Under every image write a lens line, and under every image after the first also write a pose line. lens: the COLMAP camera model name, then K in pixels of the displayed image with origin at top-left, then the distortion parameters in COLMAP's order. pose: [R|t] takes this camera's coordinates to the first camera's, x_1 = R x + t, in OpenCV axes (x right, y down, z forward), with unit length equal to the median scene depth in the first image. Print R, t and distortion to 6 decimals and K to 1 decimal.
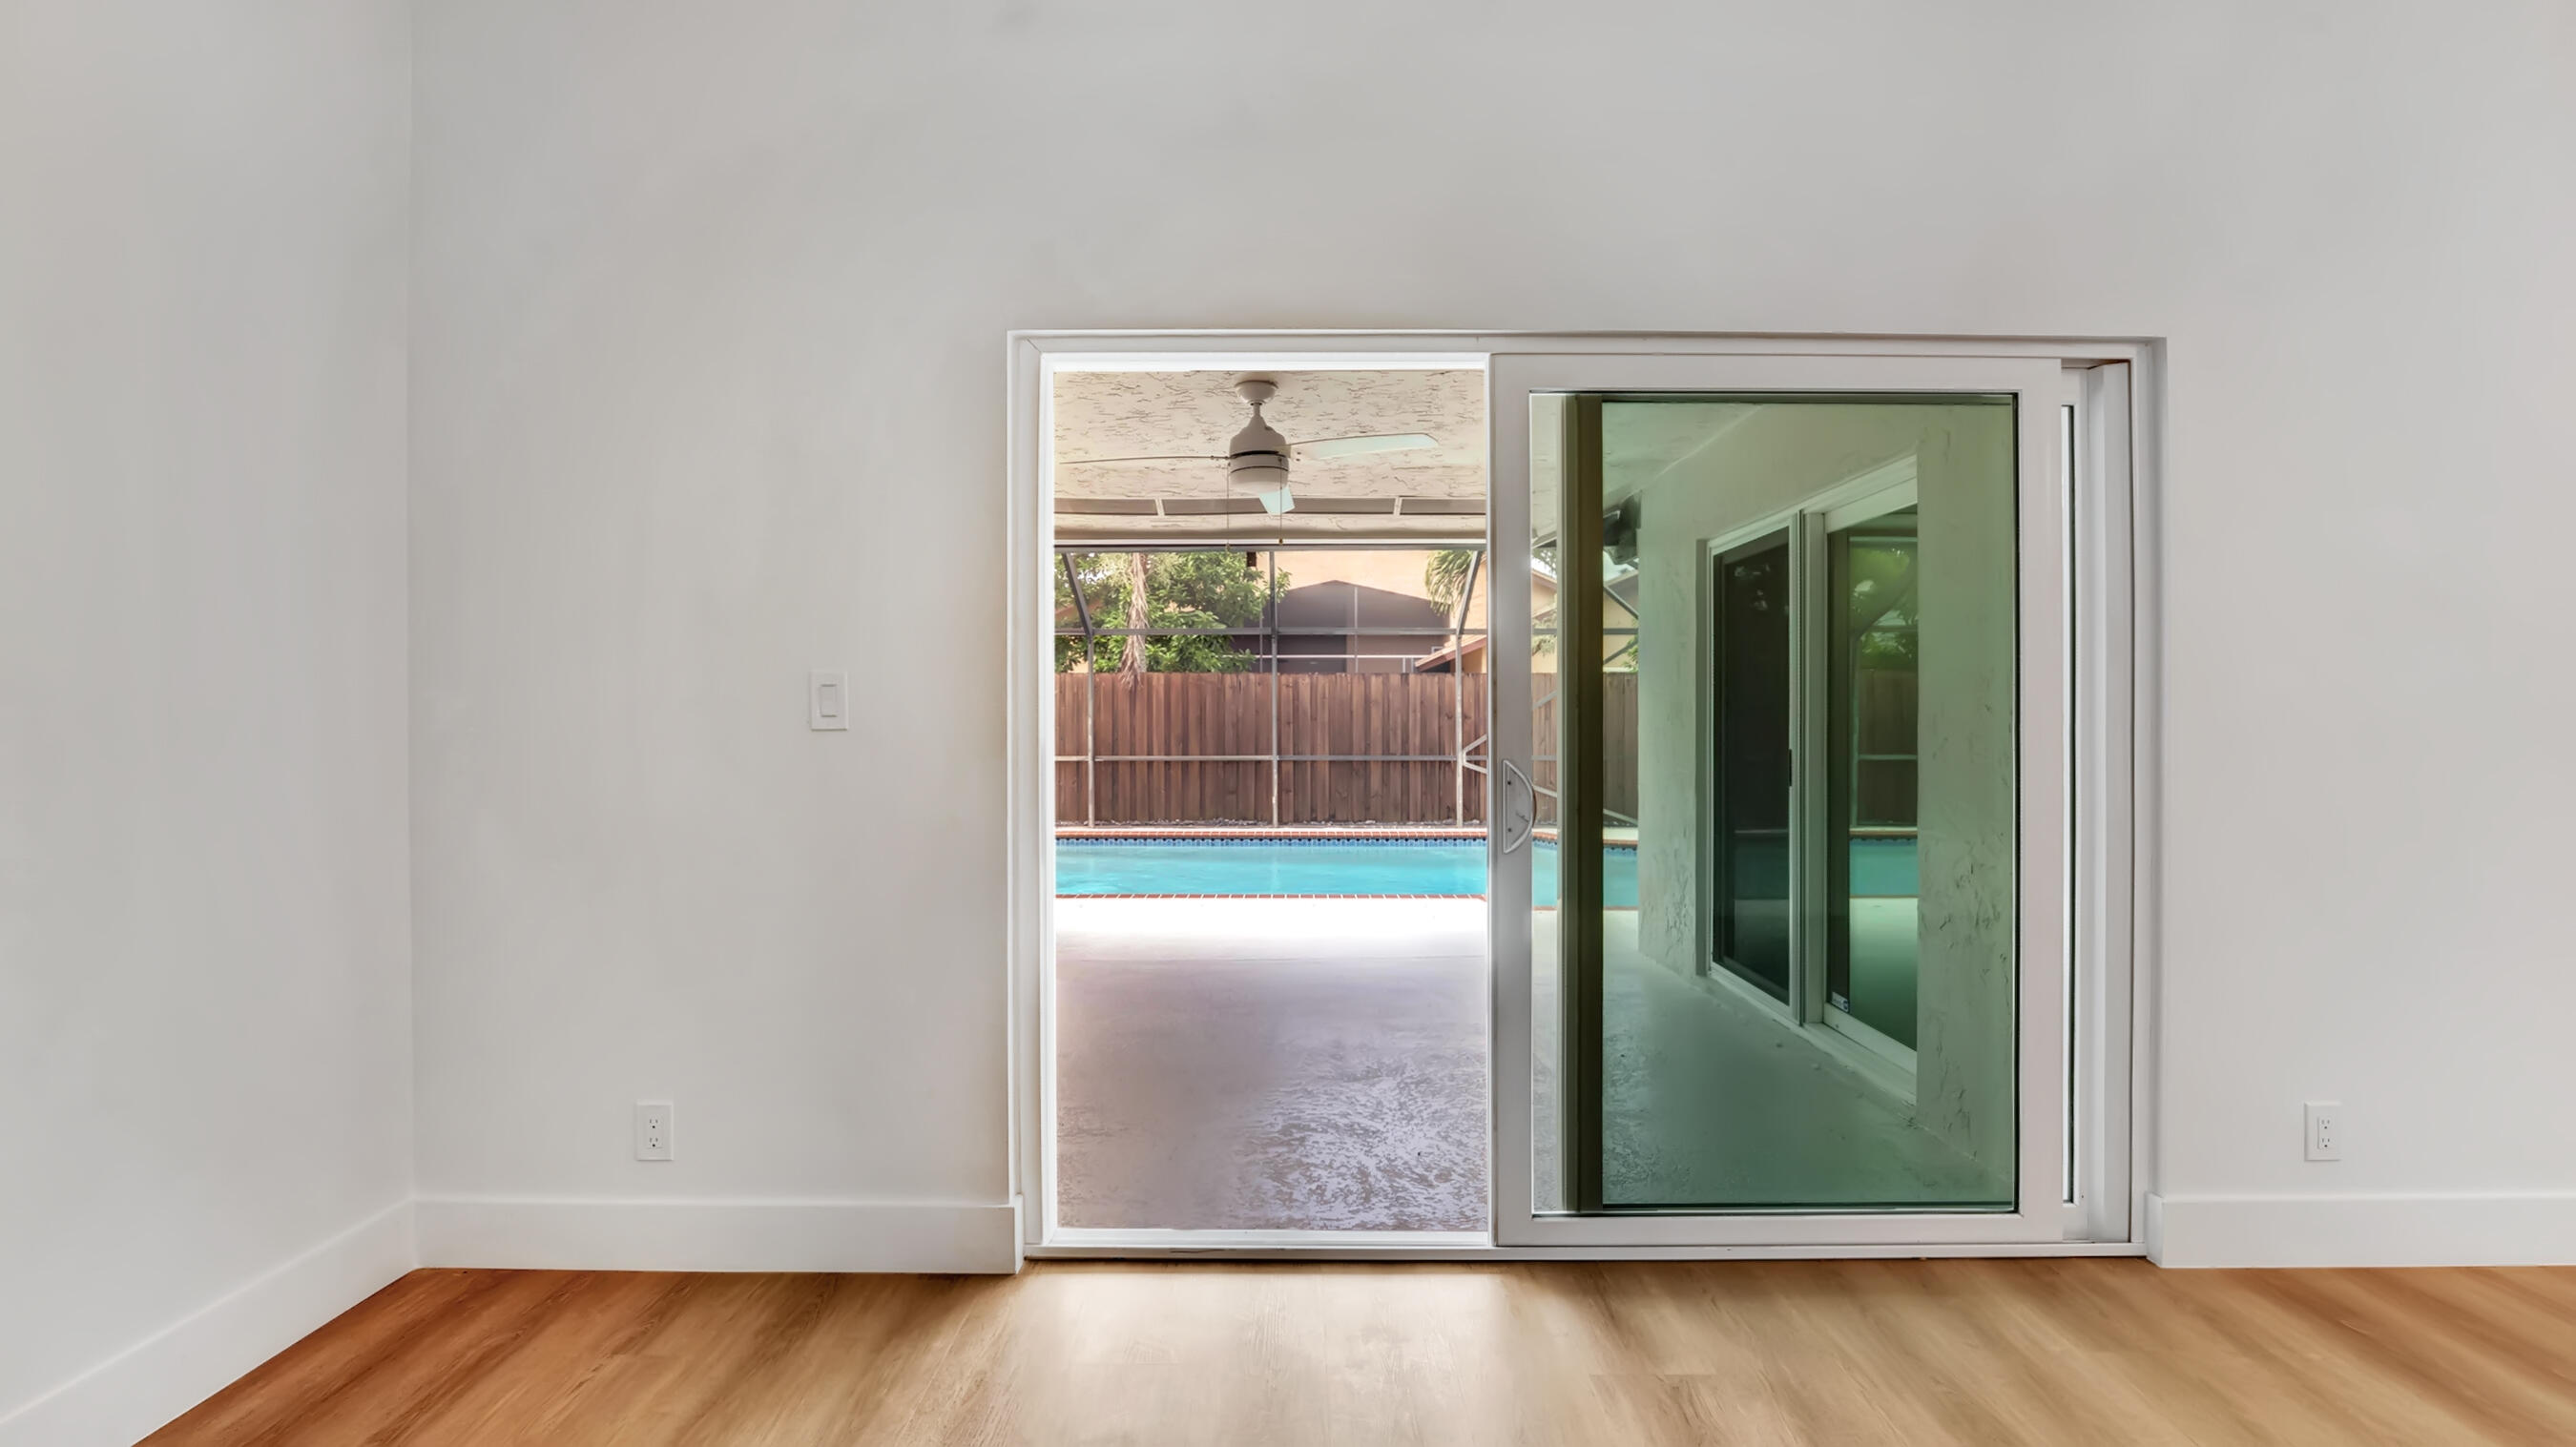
lens RADIAL K [[1097.1, 0, 1295.8], [0, 1097.1, 715.8], [0, 0, 1]] dist [-0.002477, -0.000358]
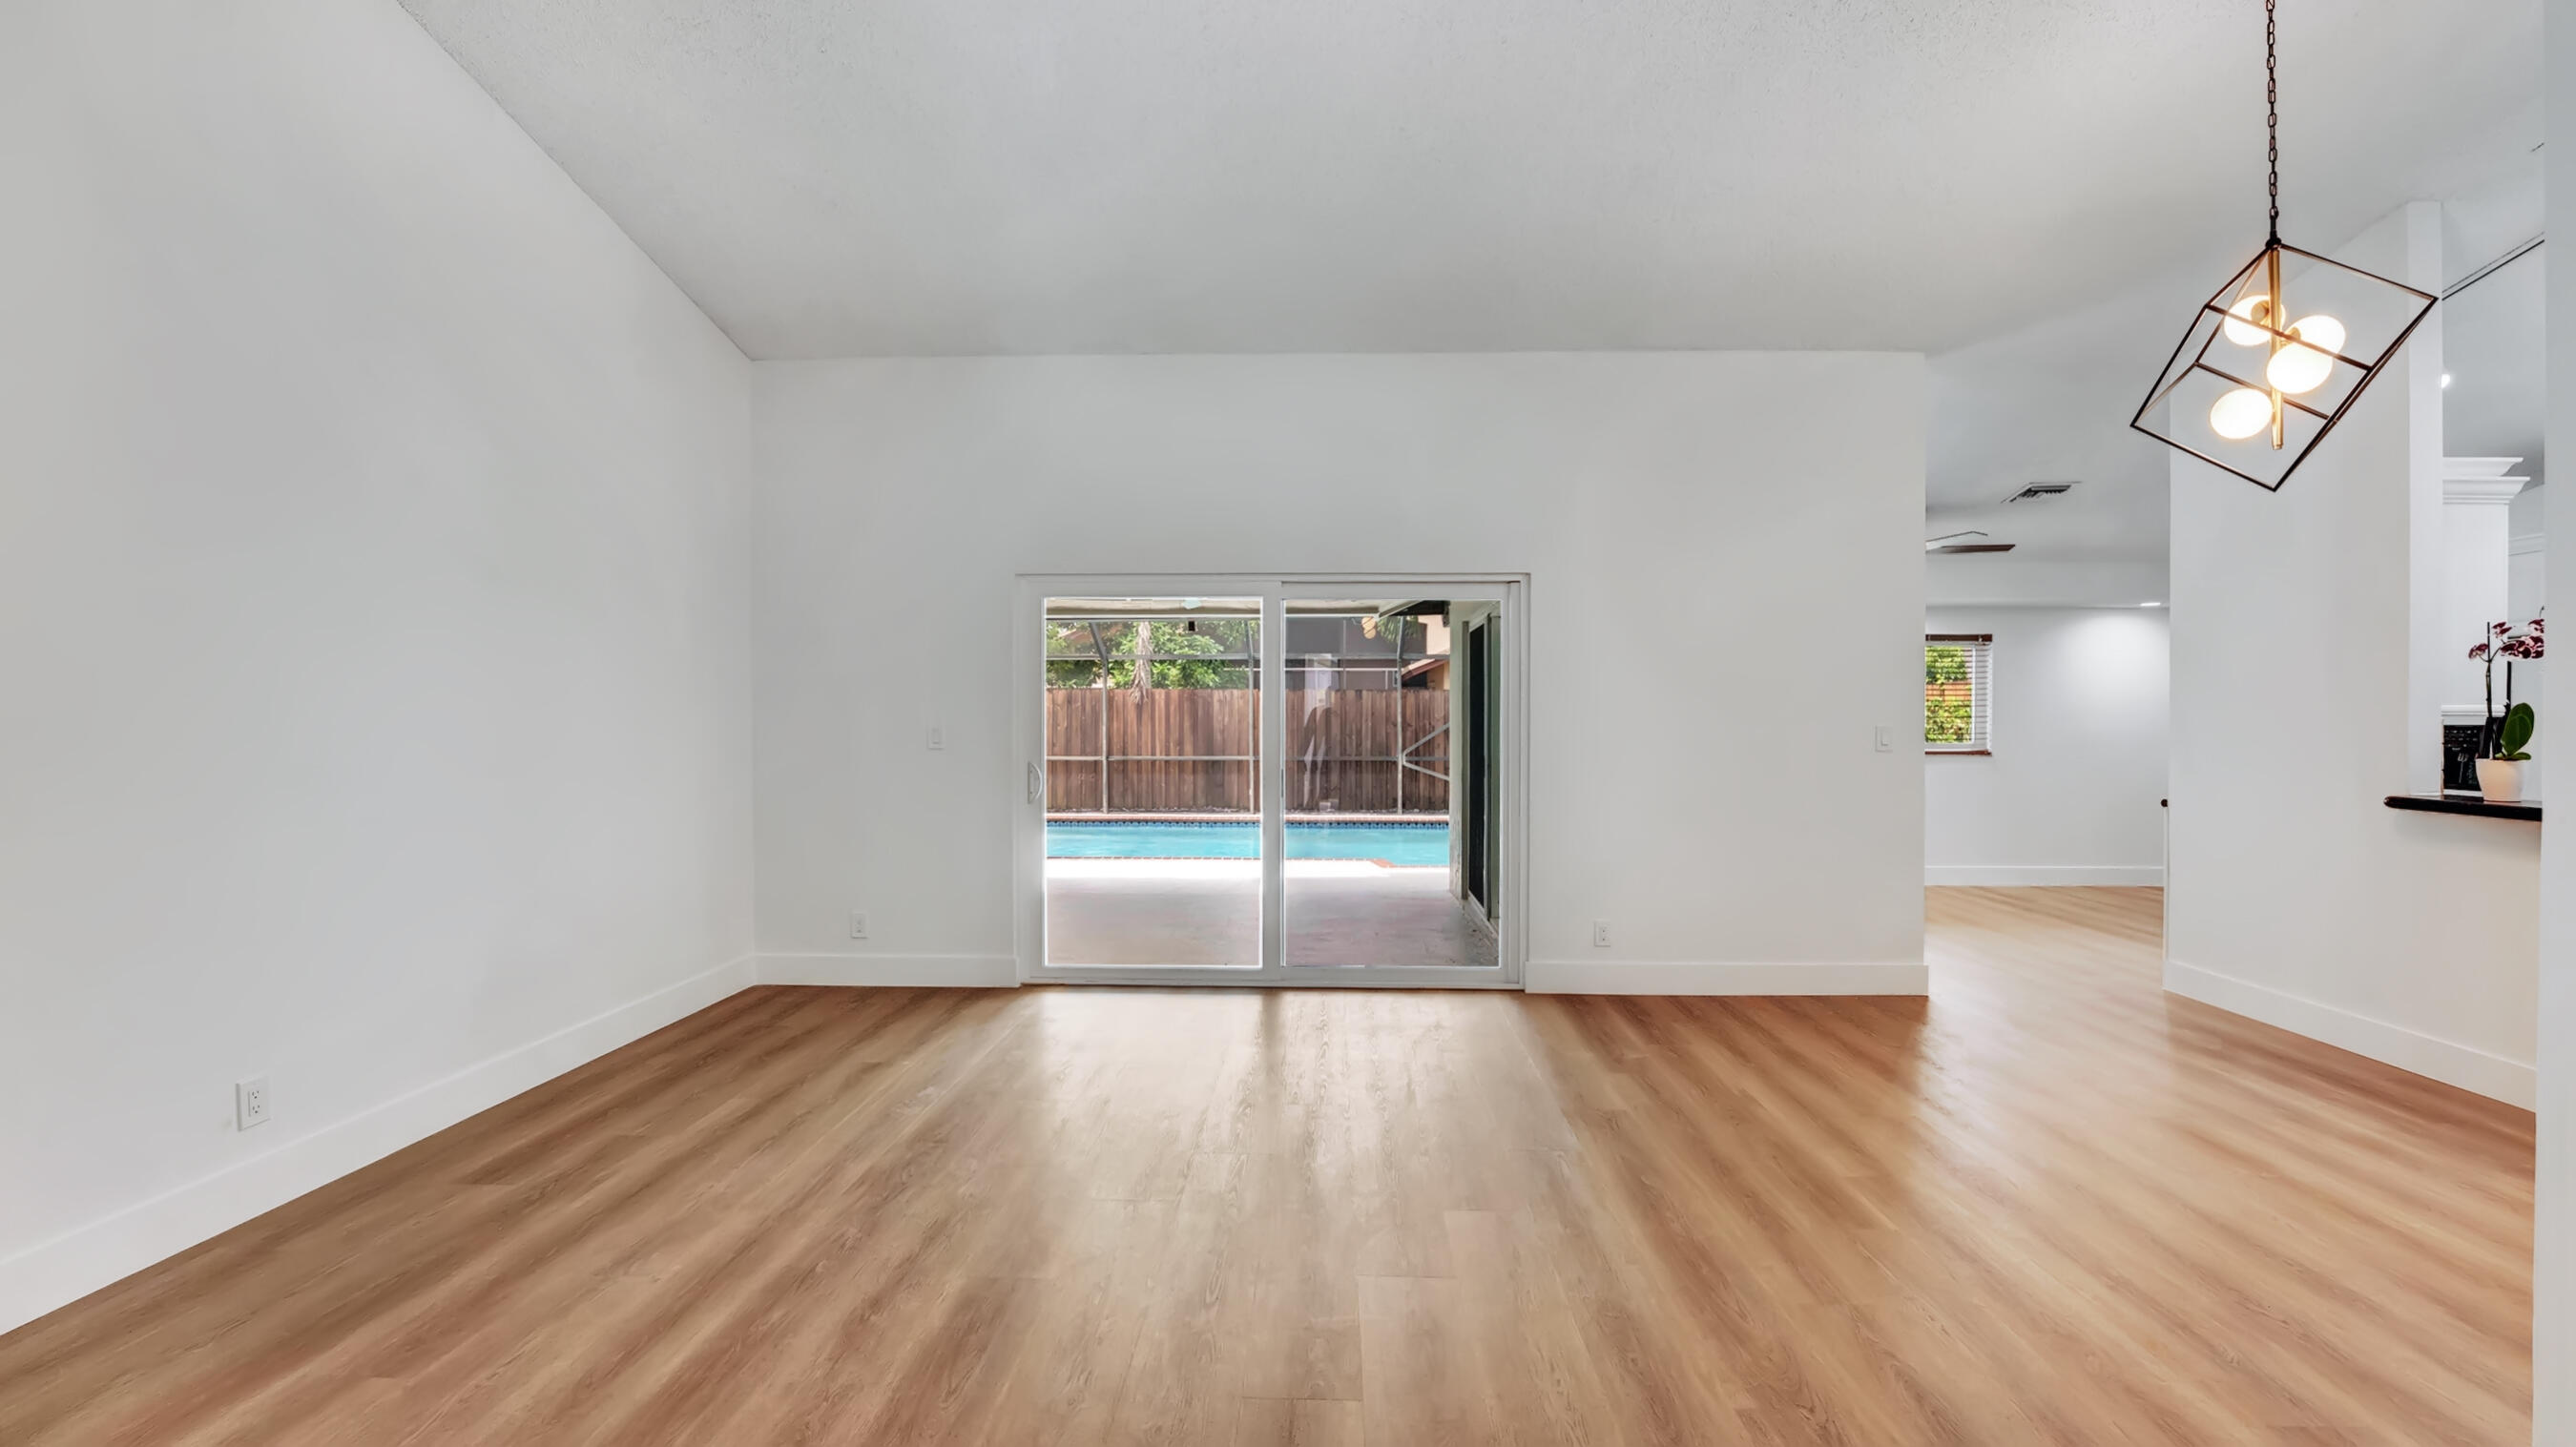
lens RADIAL K [[1071.6, 0, 1293.3], [0, 1071.6, 732.8], [0, 0, 1]] dist [-0.021789, 0.000036]
pose [[0.999369, 0.000707, -0.035521, 0.074731], [-0.000113, 0.999860, 0.016720, -0.011392], [0.035528, -0.016706, 0.999229, -0.223202]]
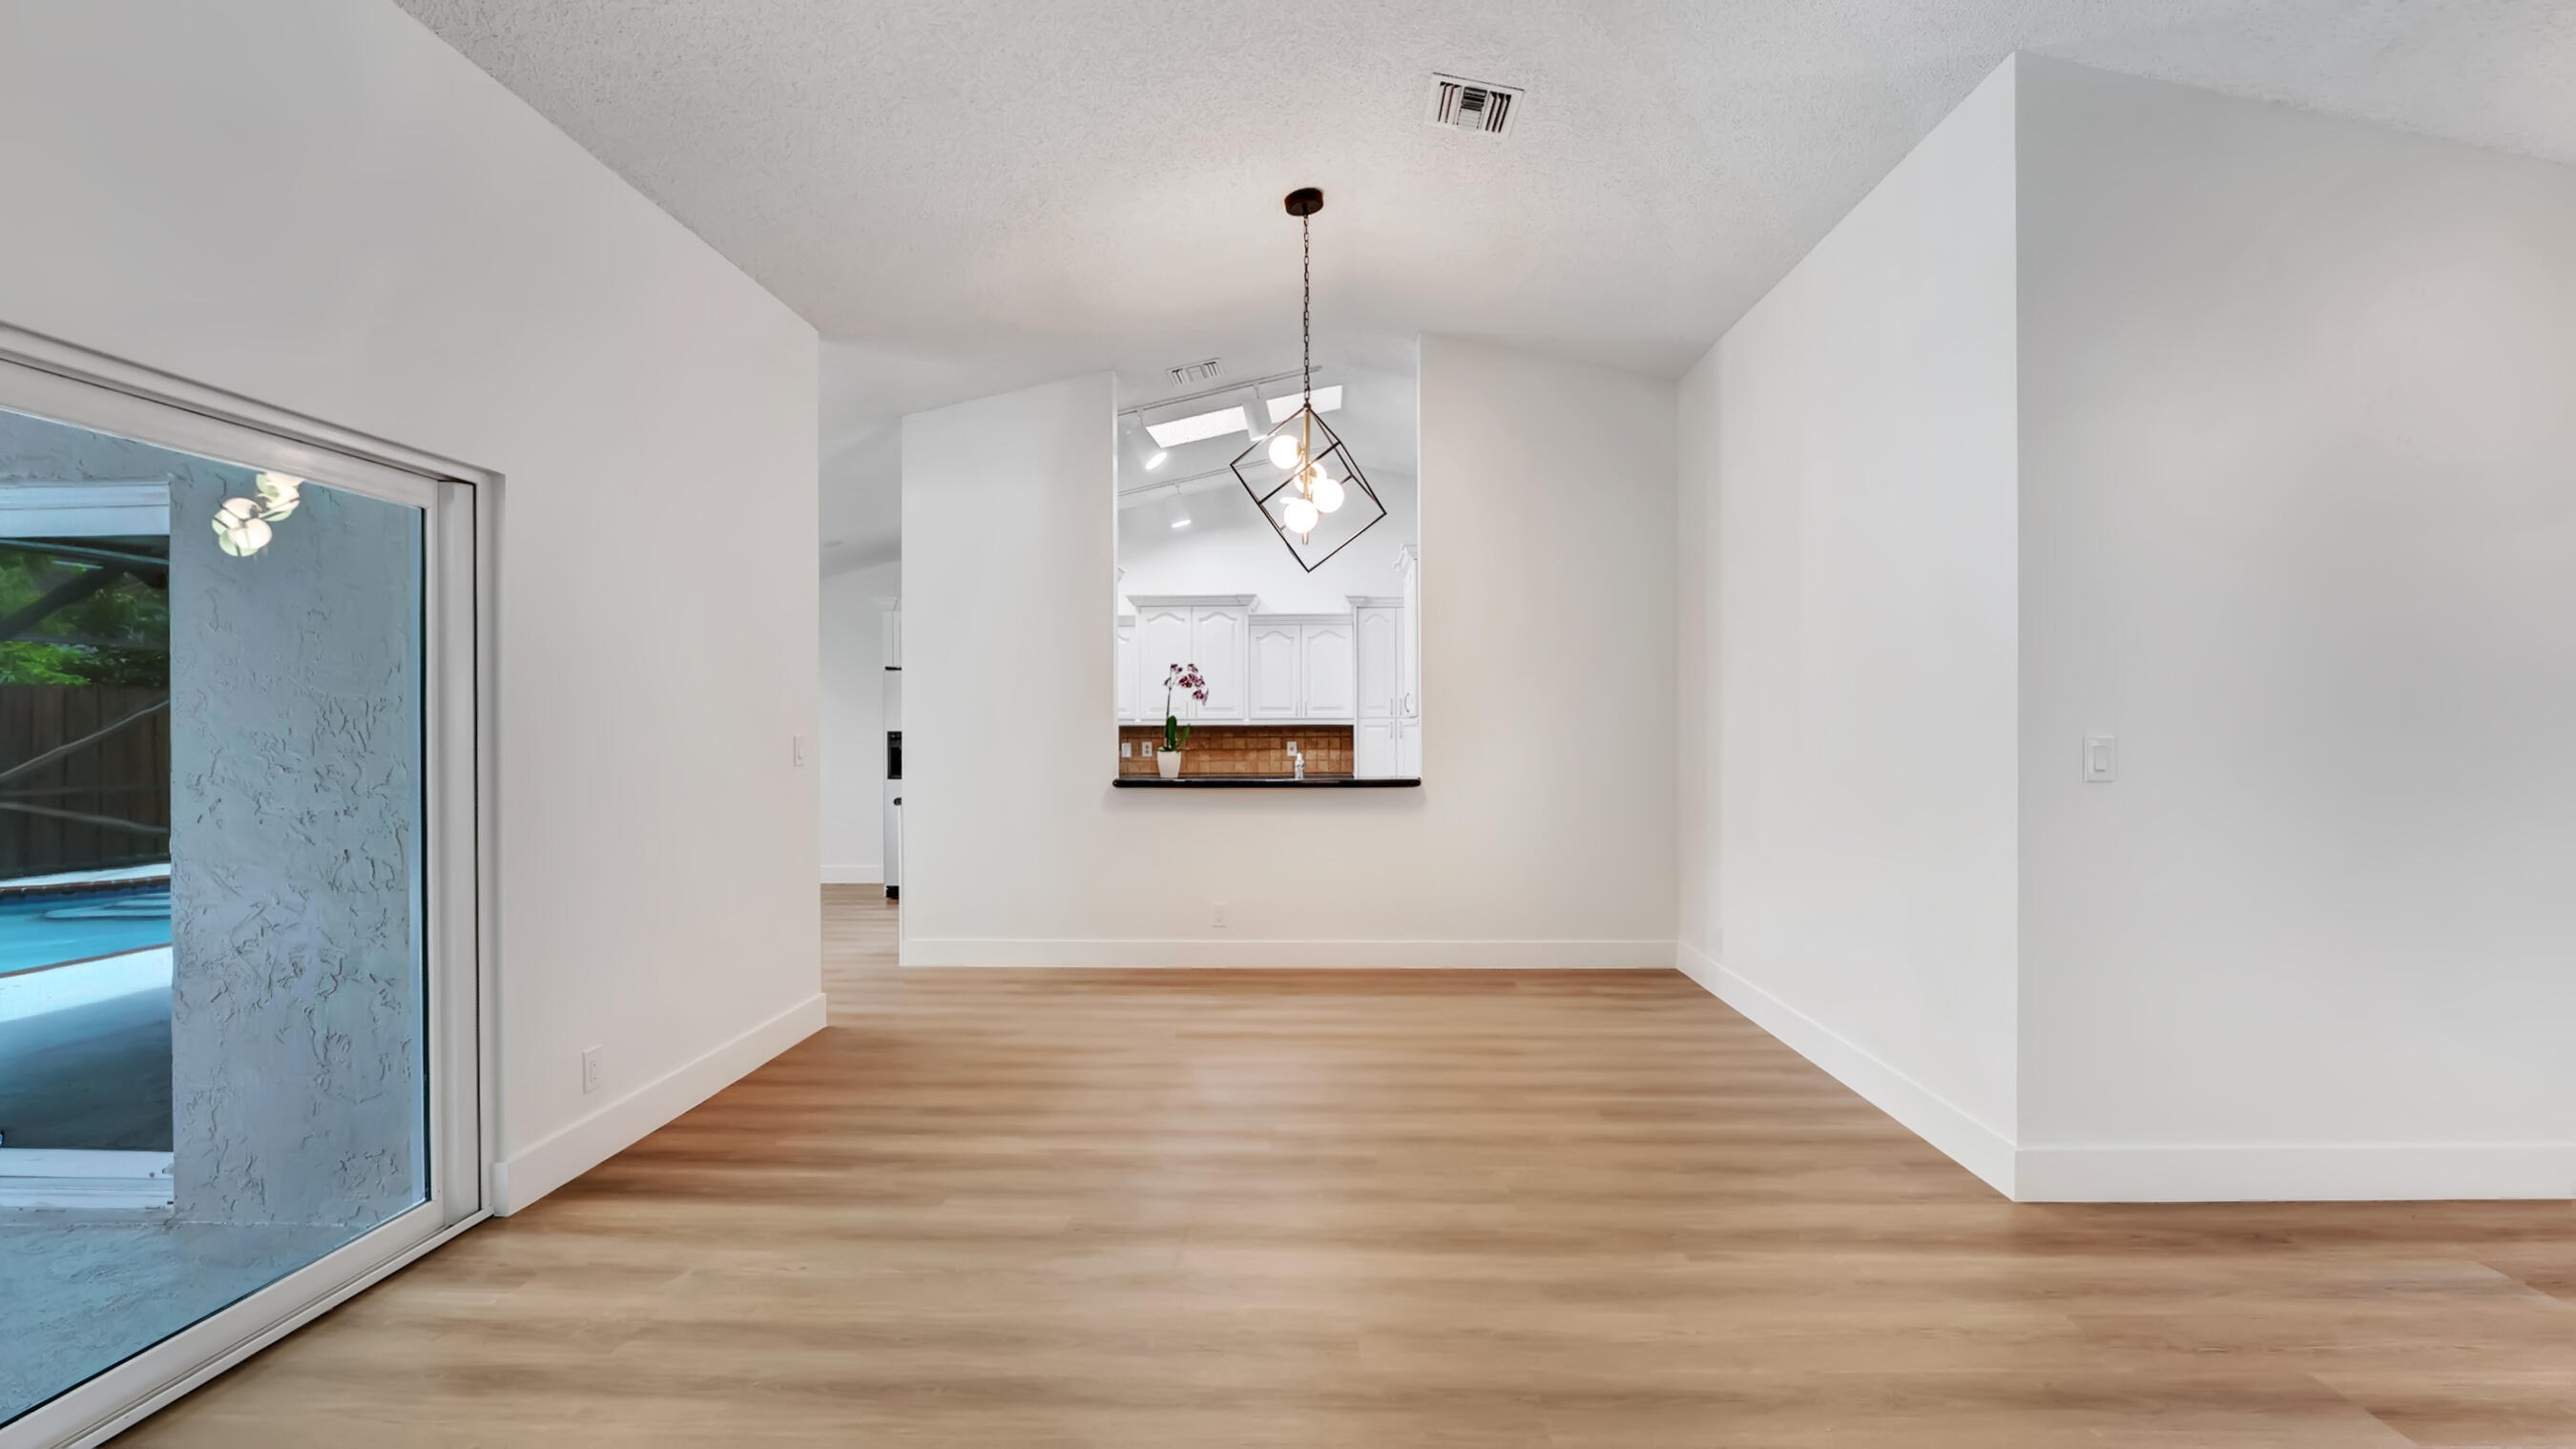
lens RADIAL K [[1107.6, 0, 1301.5], [0, 1107.6, 734.7], [0, 0, 1]] dist [-0.002130, -0.010180]
pose [[0.028299, -0.010311, 0.999546, -0.083549], [-0.000102, 0.999947, 0.010318, -0.011667], [-0.999599, -0.000393, 0.028296, 0.010065]]
